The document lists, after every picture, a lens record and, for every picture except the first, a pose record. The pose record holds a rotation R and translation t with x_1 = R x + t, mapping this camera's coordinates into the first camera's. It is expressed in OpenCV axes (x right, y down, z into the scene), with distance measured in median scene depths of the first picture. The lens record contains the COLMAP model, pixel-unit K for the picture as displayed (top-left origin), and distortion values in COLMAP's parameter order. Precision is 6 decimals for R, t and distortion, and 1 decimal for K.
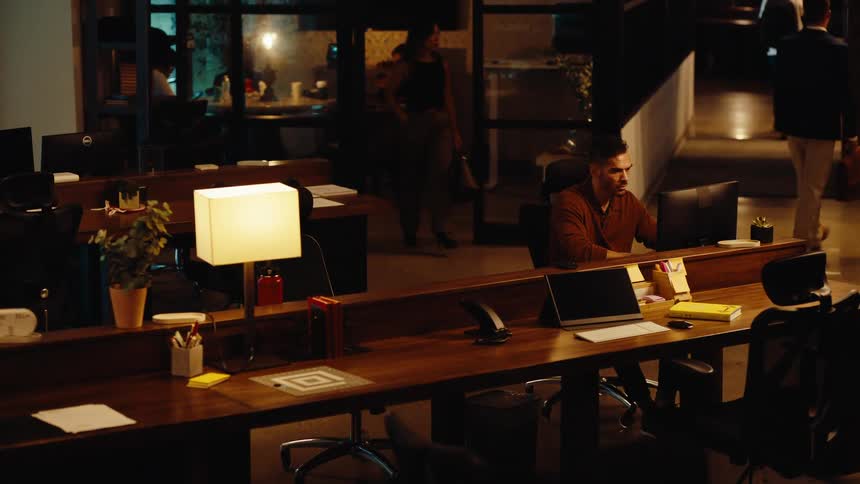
lens RADIAL K [[1938.5, 0, 428.3], [0, 1938.5, 243.7], [0, 0, 1]] dist [-0.008631, 0.000000]
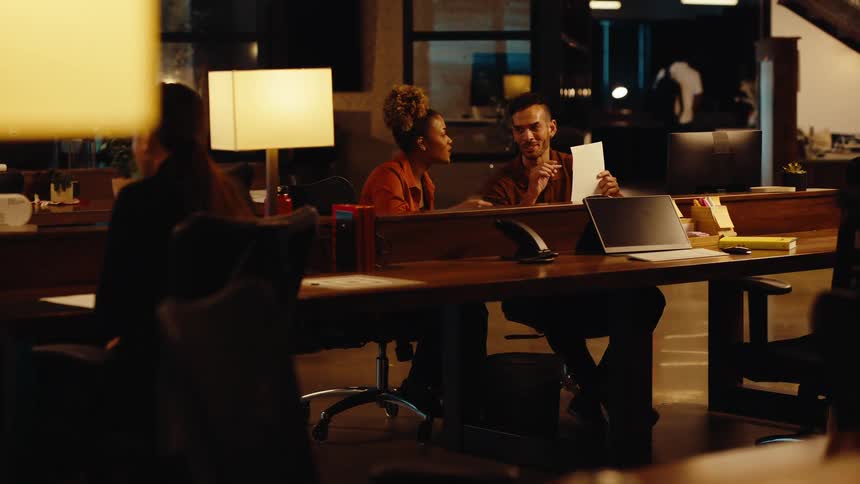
lens RADIAL K [[1938.5, 0, 423.4], [0, 1938.5, 244.8], [0, 0, 1]] dist [-0.008631, 0.000000]
pose [[0.996035, -0.002286, 0.088928, -0.089413], [0.010049, 0.996162, -0.086950, 0.109912], [-0.088388, 0.087499, 0.992236, 0.120014]]
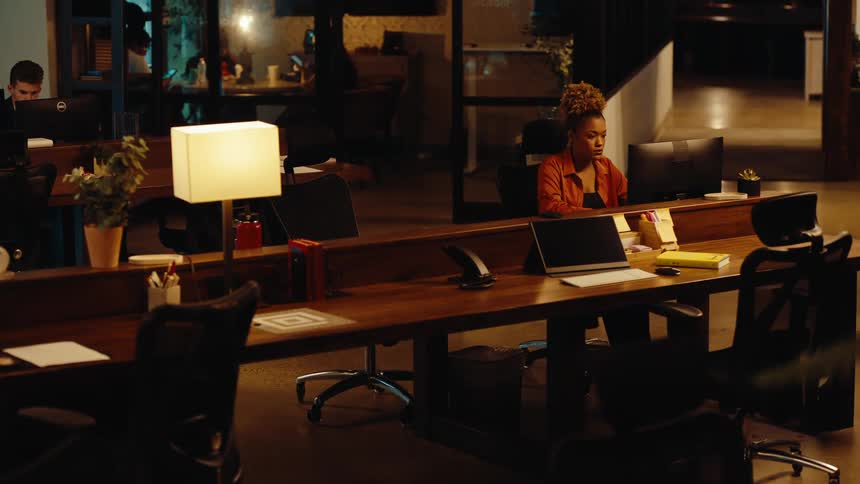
lens RADIAL K [[1938.5, 0, 429.1], [0, 1938.5, 241.2], [0, 0, 1]] dist [-0.008631, 0.000000]
pose [[0.999910, -0.000872, 0.013419, -0.003665], [0.001005, 0.999951, -0.009868, 0.034292], [-0.013410, 0.009880, 0.999861, 0.020445]]
